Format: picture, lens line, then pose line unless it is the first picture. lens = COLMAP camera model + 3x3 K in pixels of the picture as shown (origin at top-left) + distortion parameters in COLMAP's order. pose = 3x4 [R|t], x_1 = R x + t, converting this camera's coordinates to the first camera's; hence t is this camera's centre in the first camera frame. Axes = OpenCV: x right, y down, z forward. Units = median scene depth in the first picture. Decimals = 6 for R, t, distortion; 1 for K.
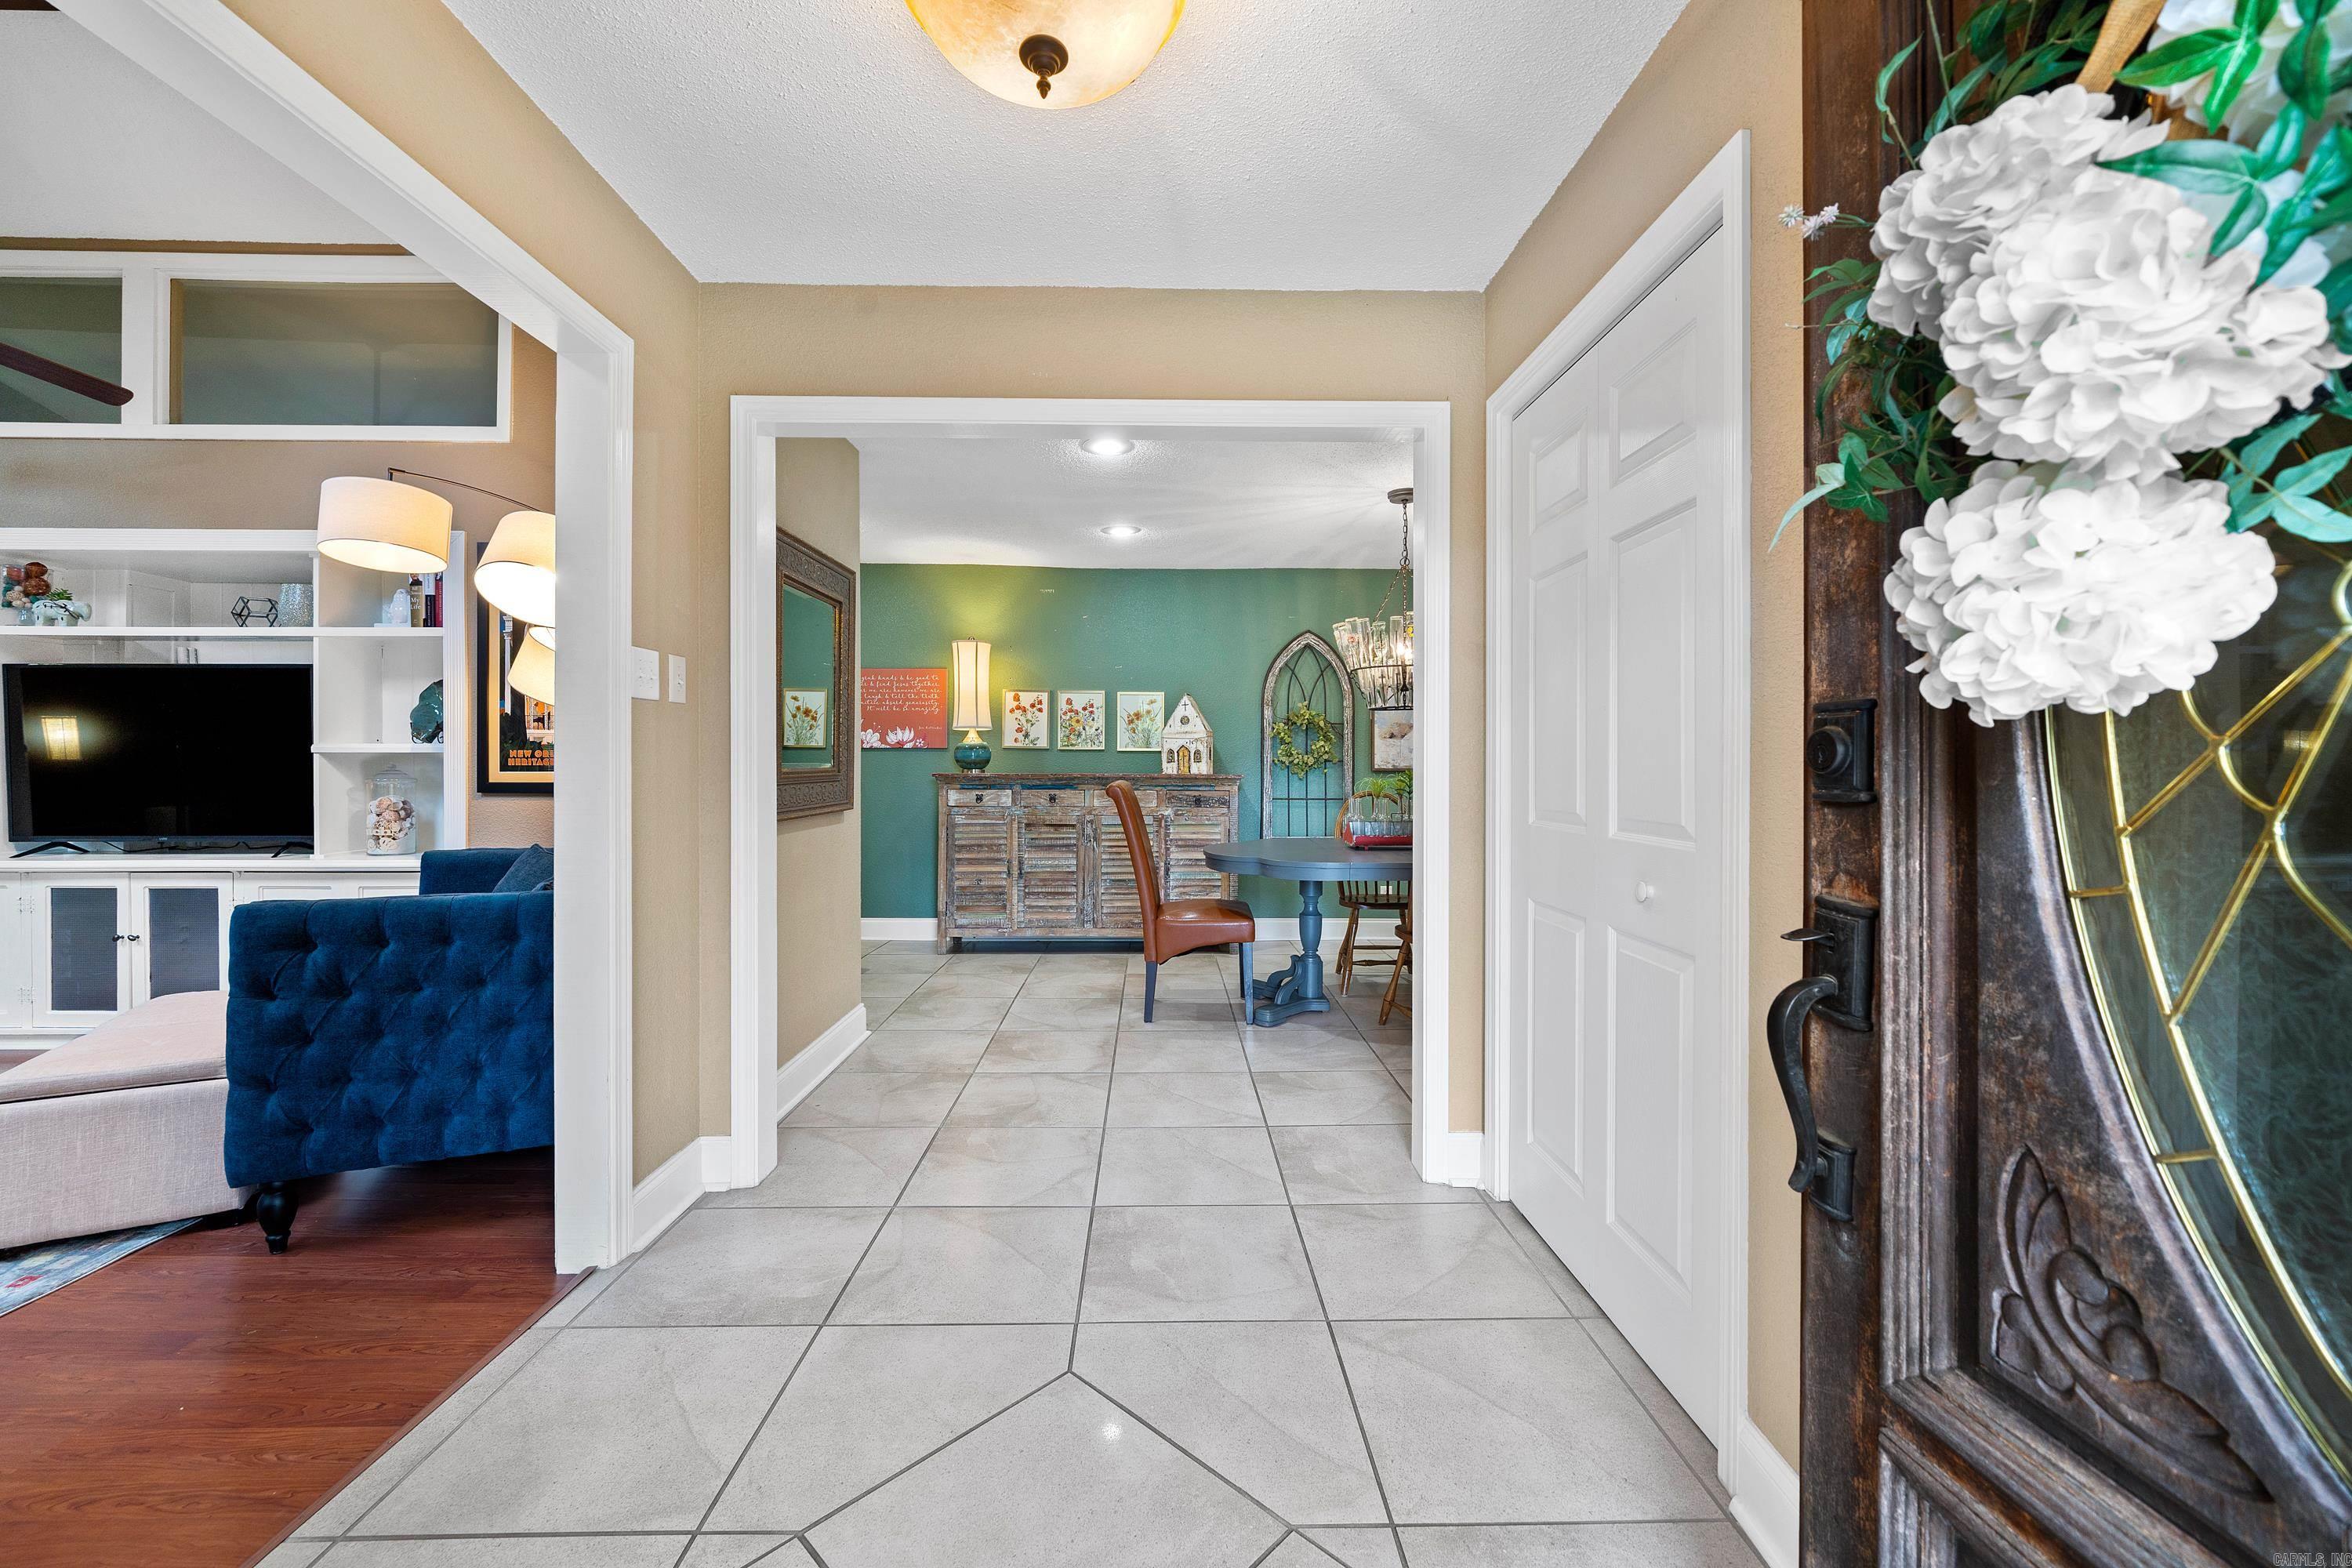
lens RADIAL K [[895.8, 0, 1178.5], [0, 895.8, 762.6], [0, 0, 1]] dist [-0.000967, 0.000739]
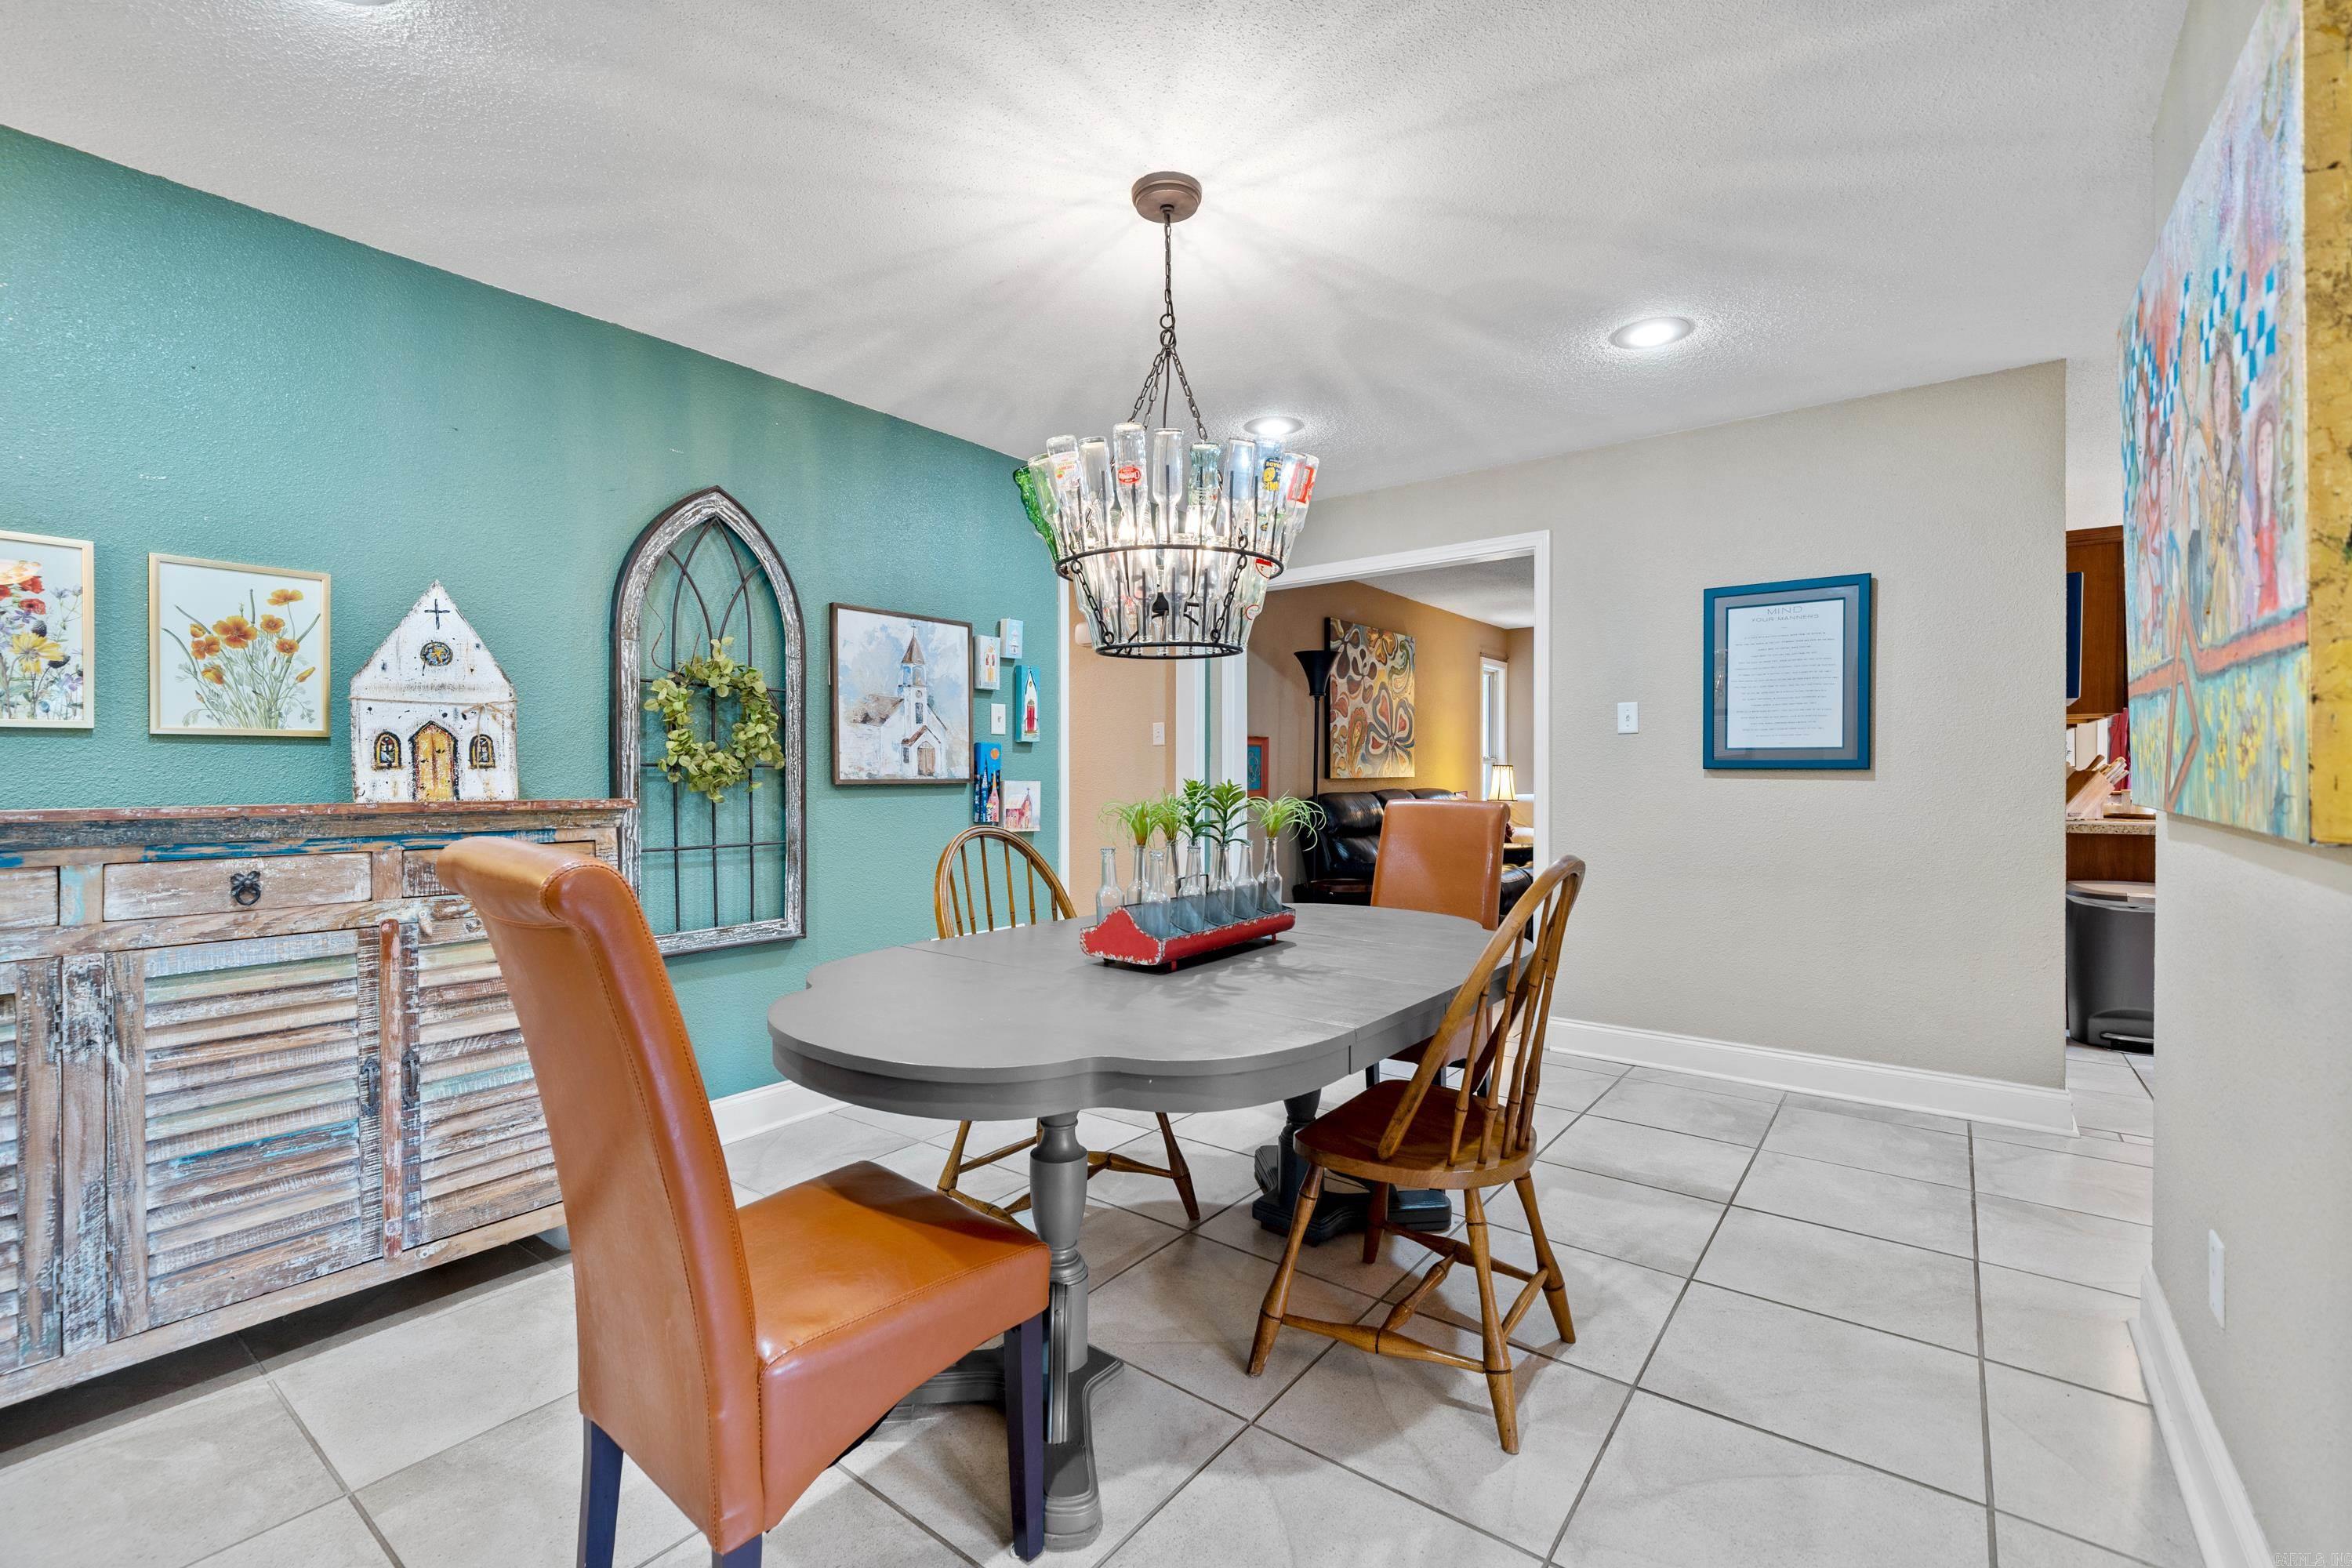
lens RADIAL K [[1028.8, 0, 1172.8], [0, 1028.8, 778.3], [0, 0, 1]] dist [0.002846, -0.000117]
pose [[0.635557, -0.009241, 0.771999, -0.121014], [0.006254, 0.999957, 0.006820, 0.002435], [-0.772029, 0.000494, 0.635588, 0.479511]]
